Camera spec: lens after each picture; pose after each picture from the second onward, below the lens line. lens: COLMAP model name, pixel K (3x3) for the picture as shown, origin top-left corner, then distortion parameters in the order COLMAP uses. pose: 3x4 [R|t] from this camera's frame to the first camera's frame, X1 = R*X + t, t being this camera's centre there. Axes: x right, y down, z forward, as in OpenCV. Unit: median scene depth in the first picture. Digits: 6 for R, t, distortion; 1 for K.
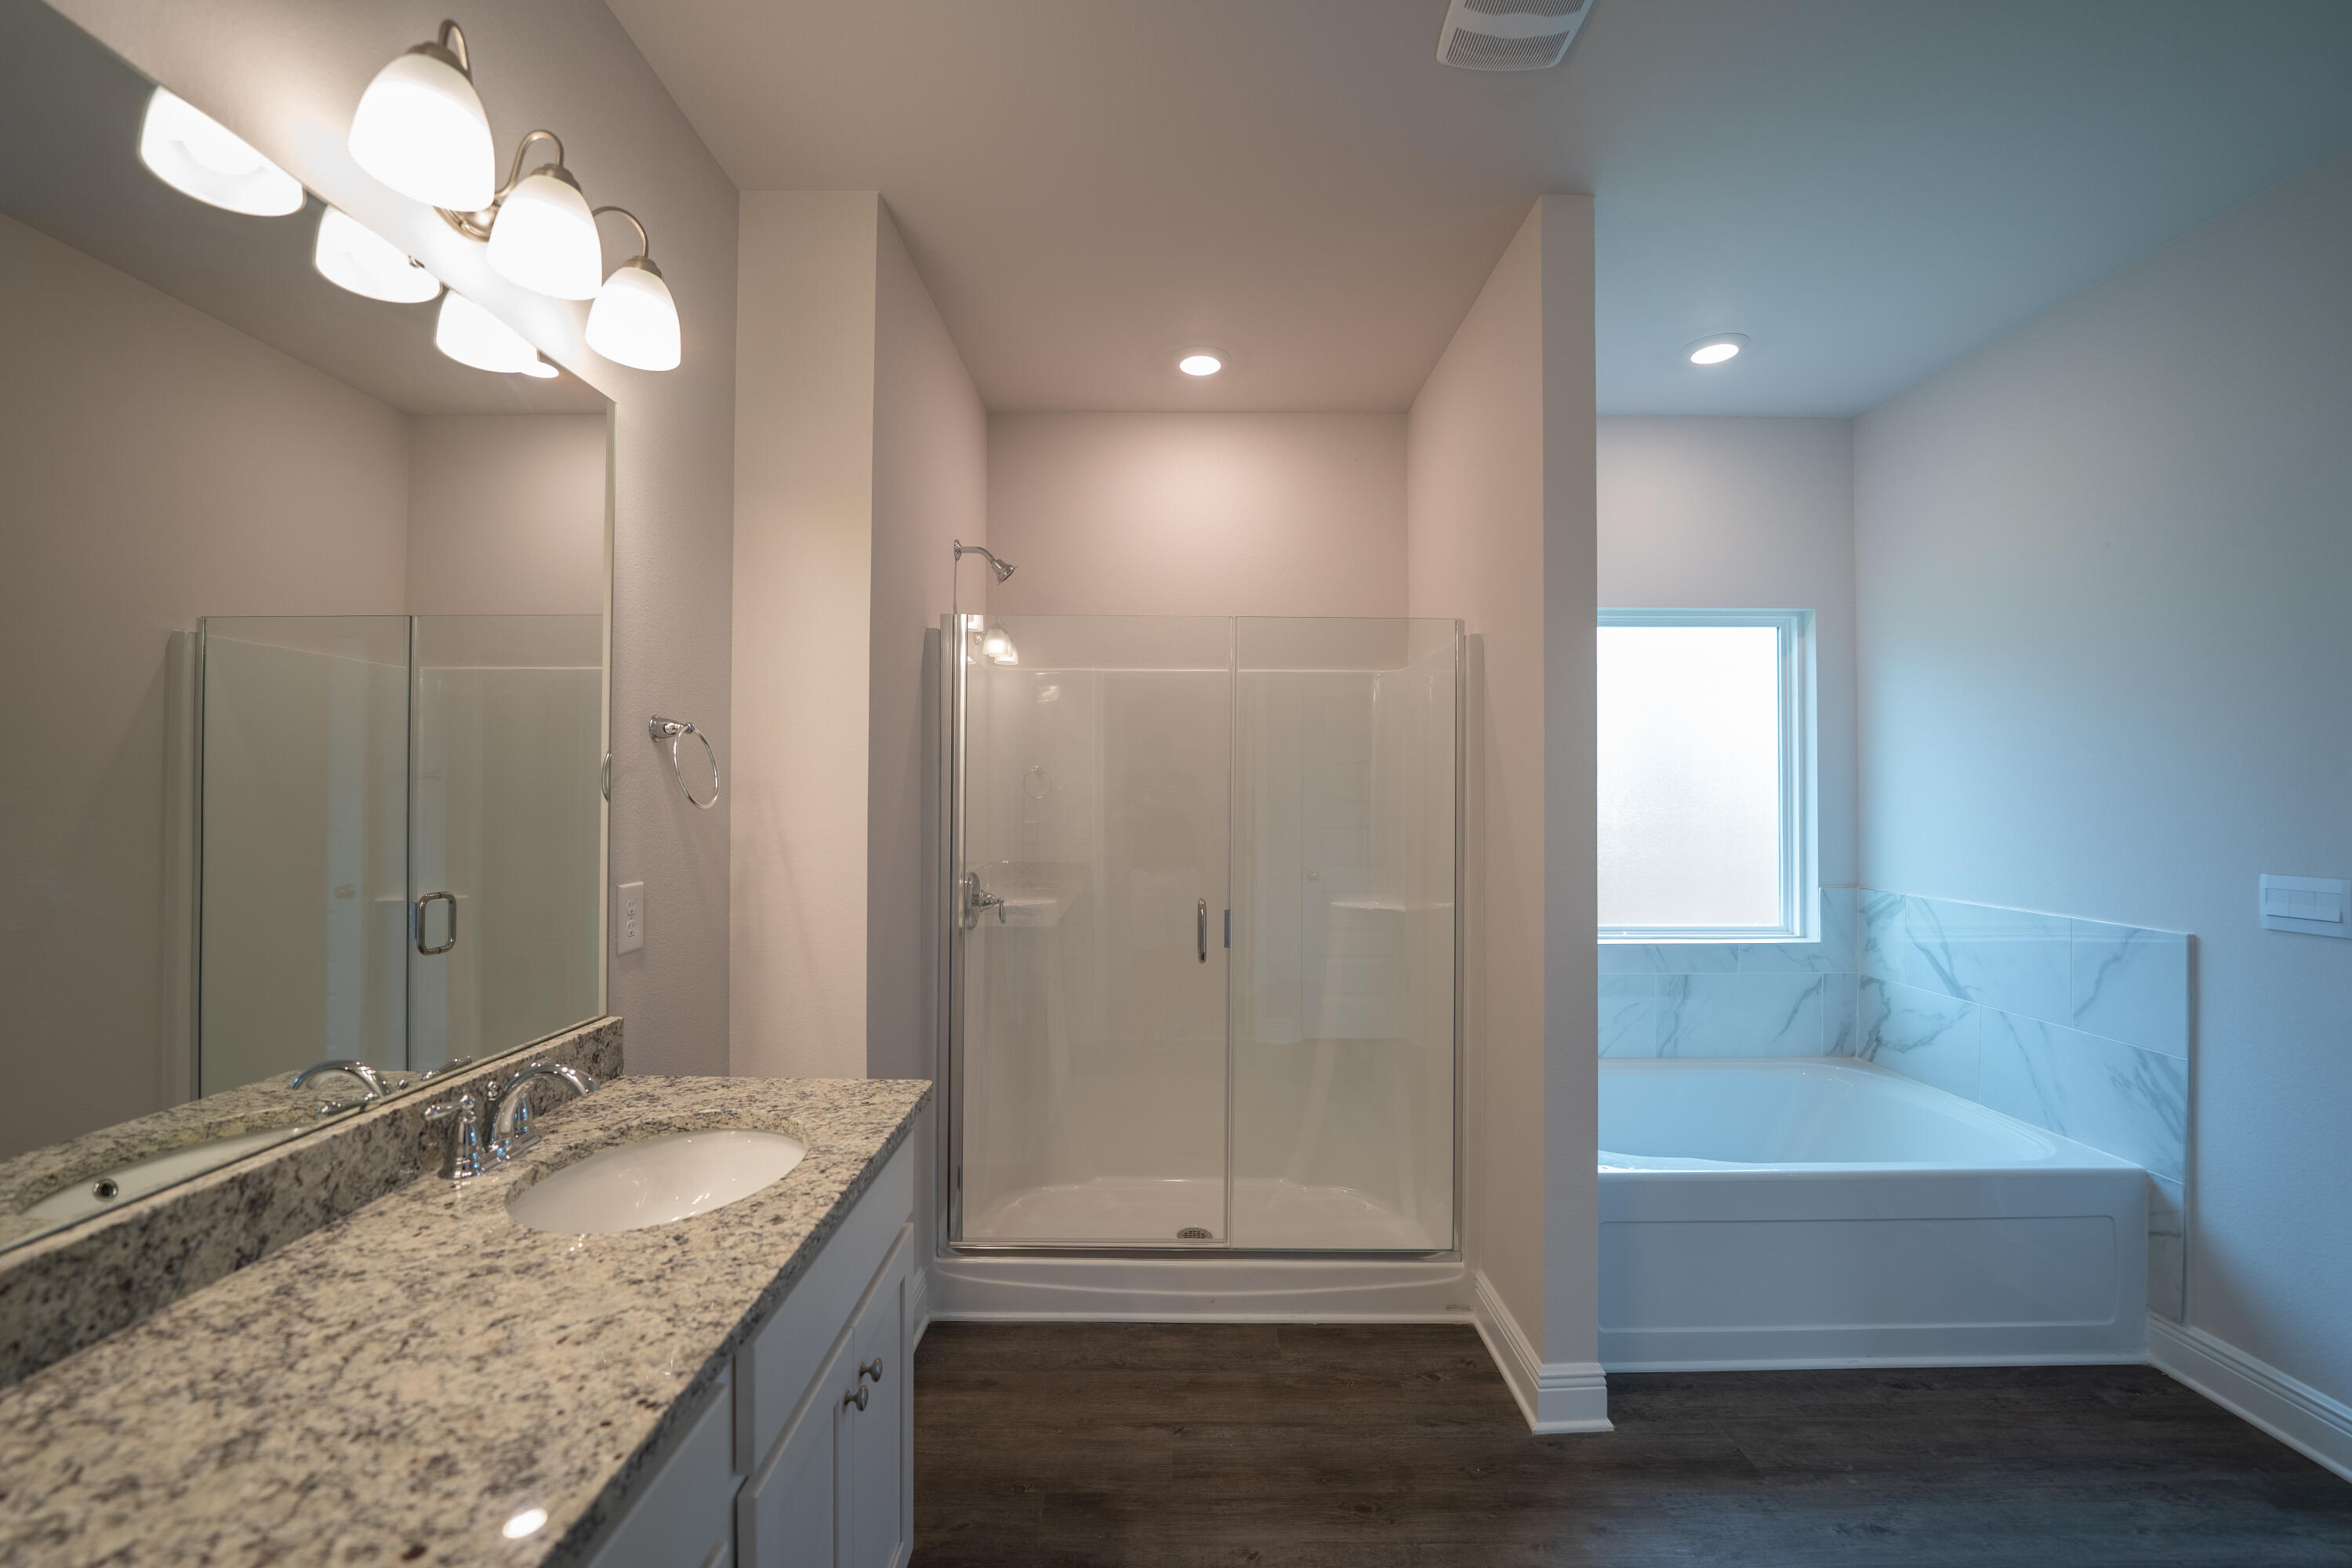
lens RADIAL K [[965.7, 0, 1170.8], [0, 965.7, 785.5], [0, 0, 1]] dist [-0.023636, -0.000077]
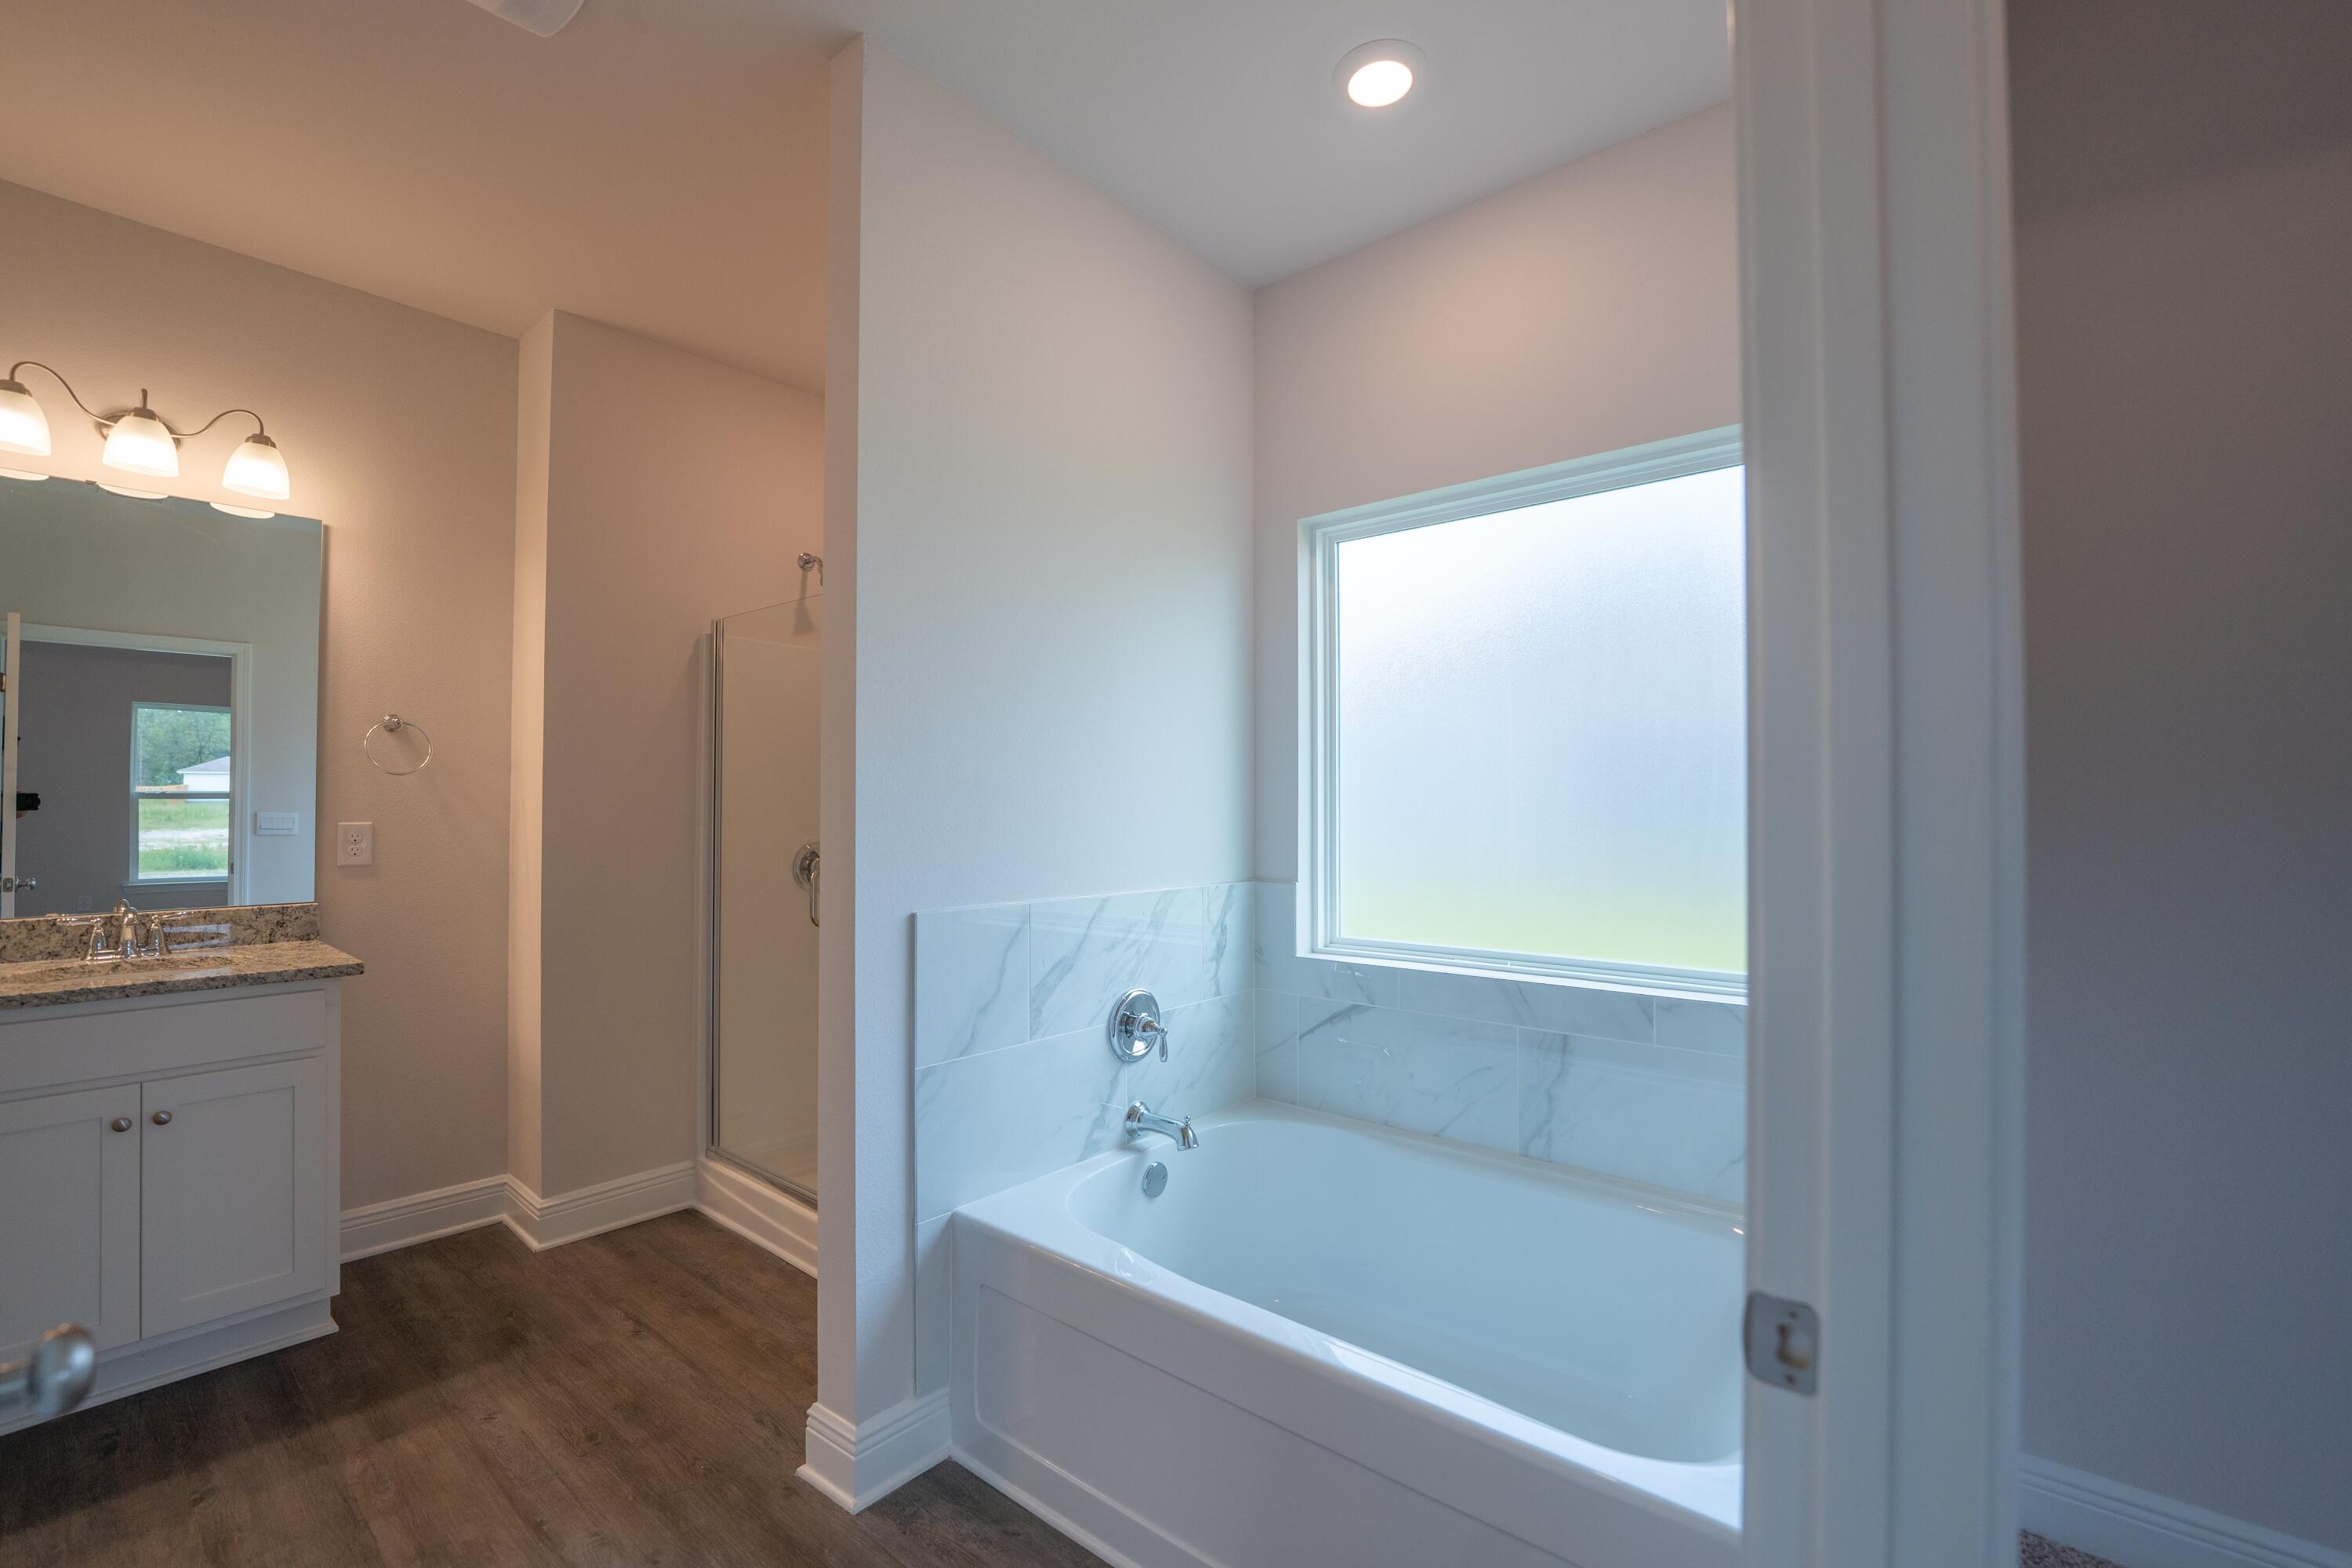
lens RADIAL K [[1011.1, 0, 1204.8], [0, 1011.1, 781.0], [0, 0, 1]] dist [-0.023641, 0.000204]
pose [[0.770641, -0.015001, -0.637092, 2.051035], [0.006041, 0.999850, -0.016234, 0.093299], [0.637240, 0.008662, 0.770616, 0.845005]]
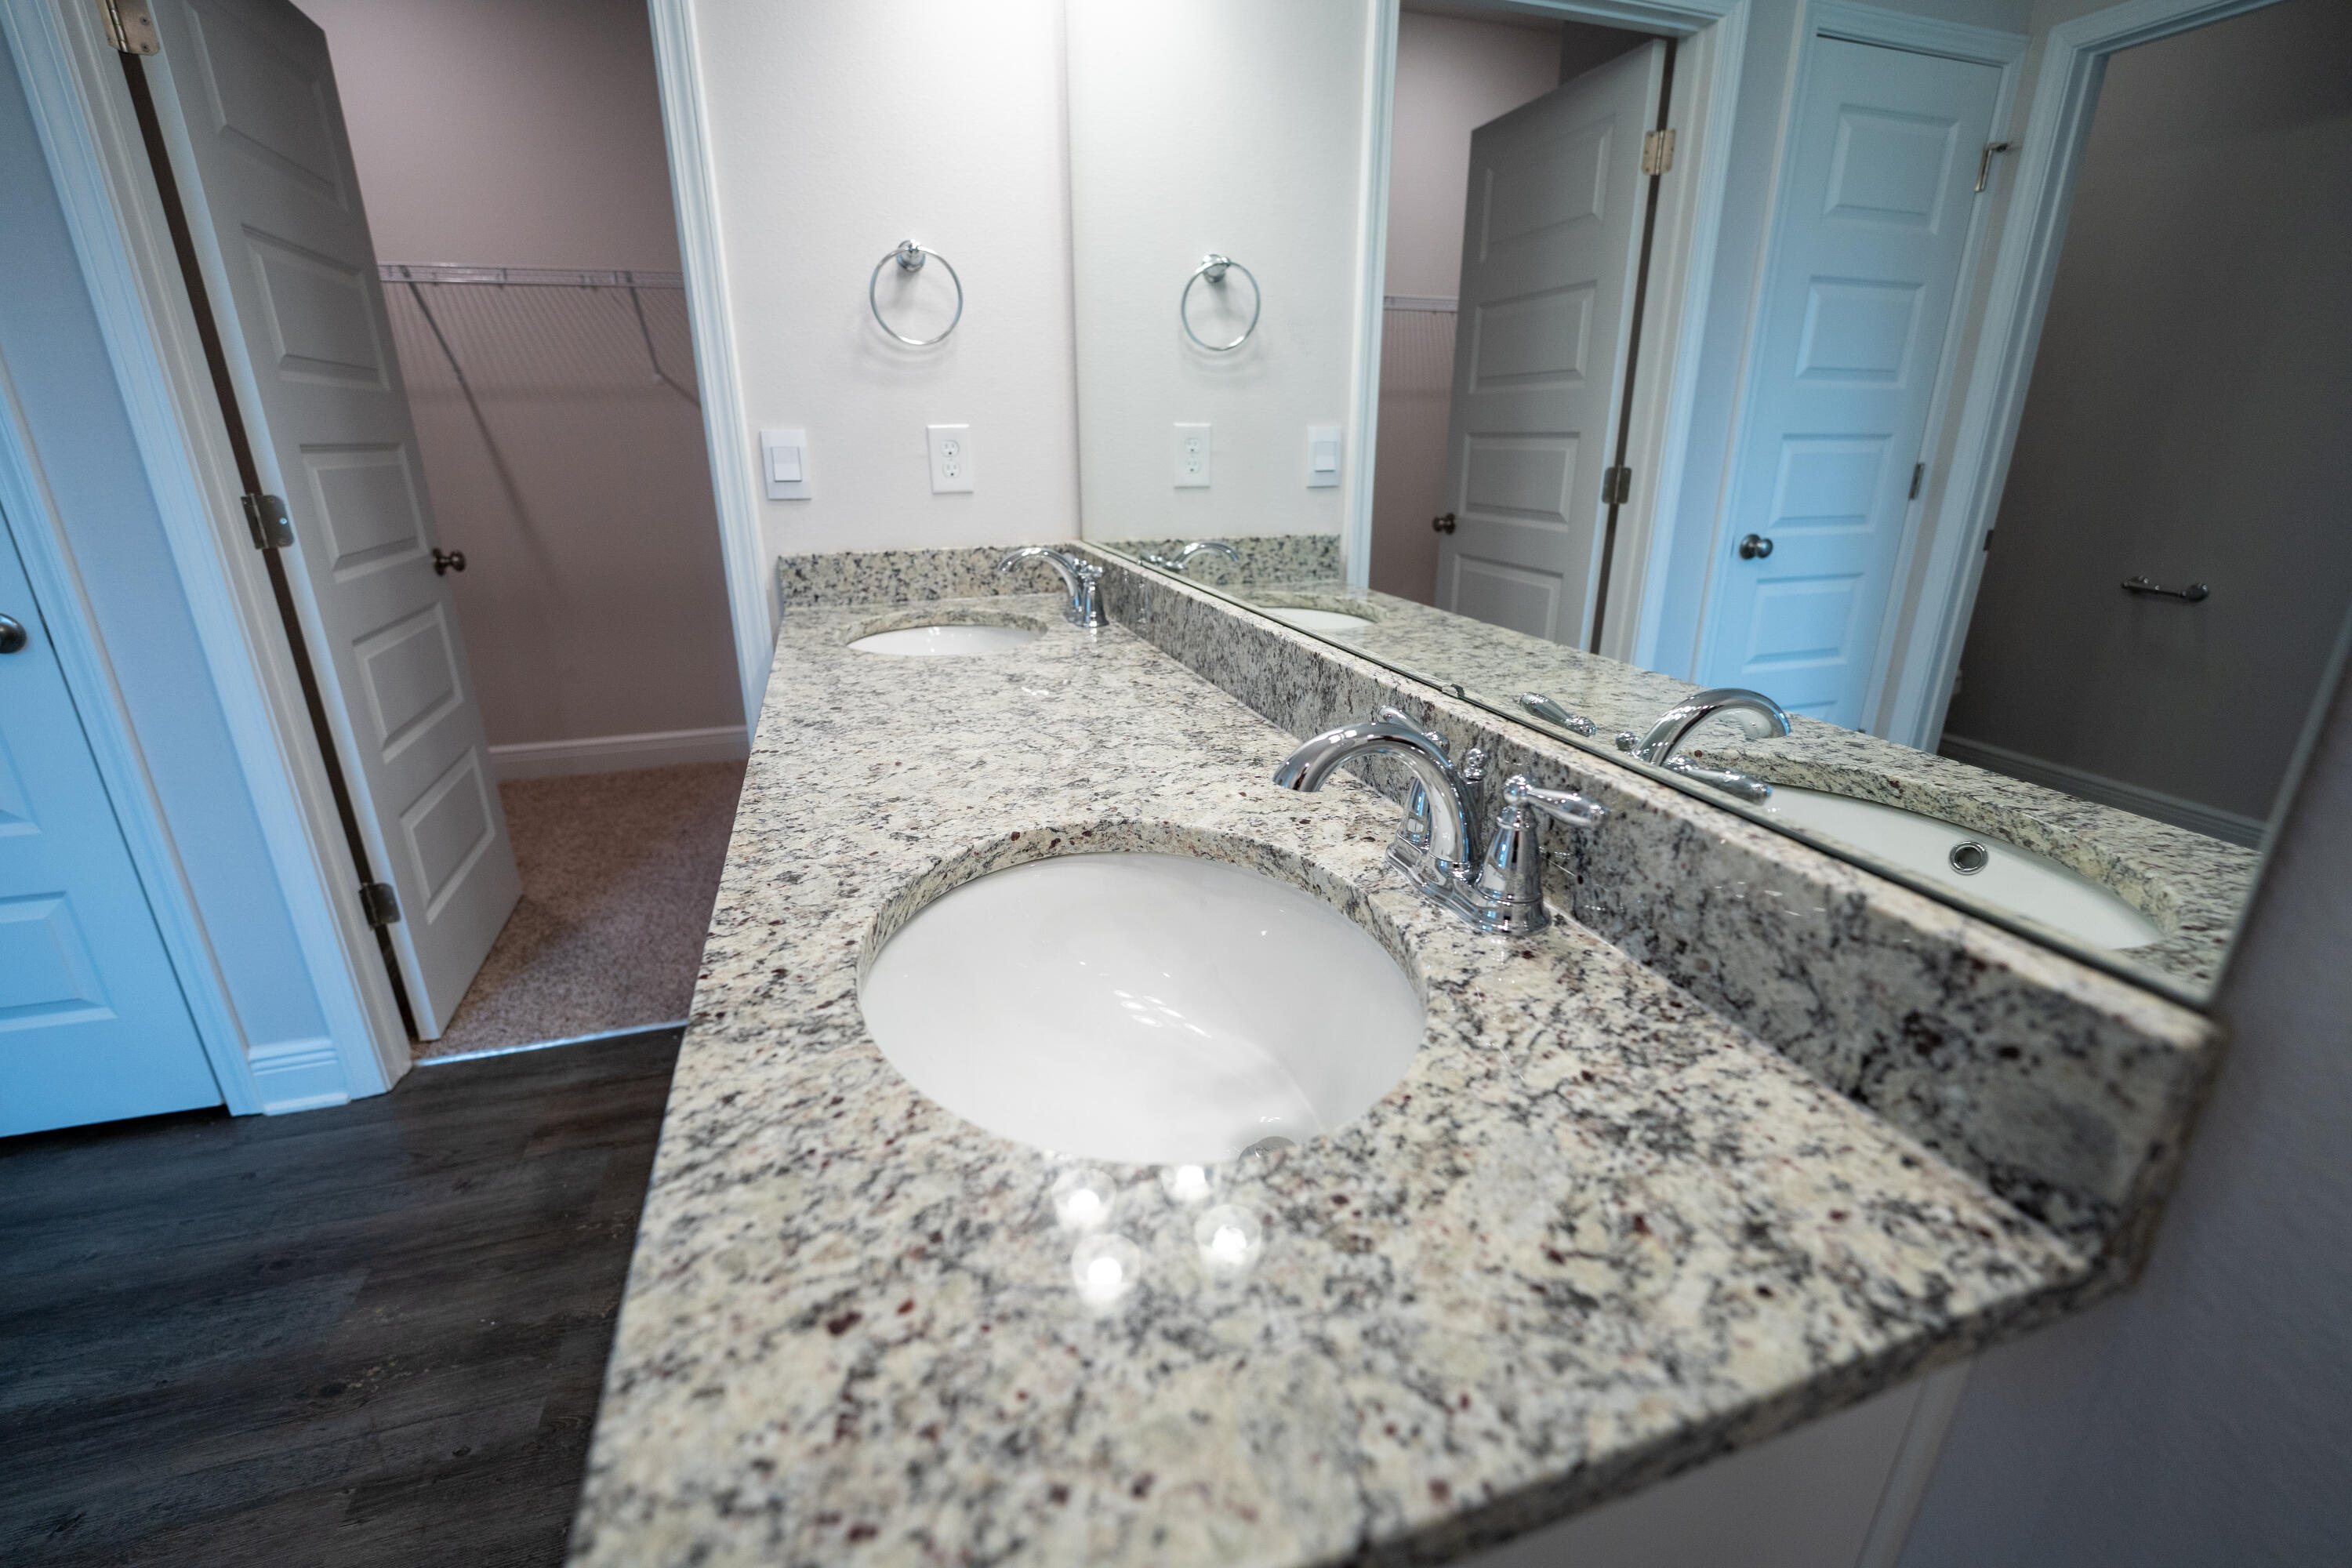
lens RADIAL K [[998.4, 0, 1169.8], [0, 998.4, 804.5], [0, 0, 1]] dist [-0.023964, 0.000051]
pose [[-0.951738, 0.105497, -0.288211, -0.395120], [0.001589, 0.940747, 0.339105, 0.156713], [0.306909, 0.322281, -0.895512, 1.401717]]
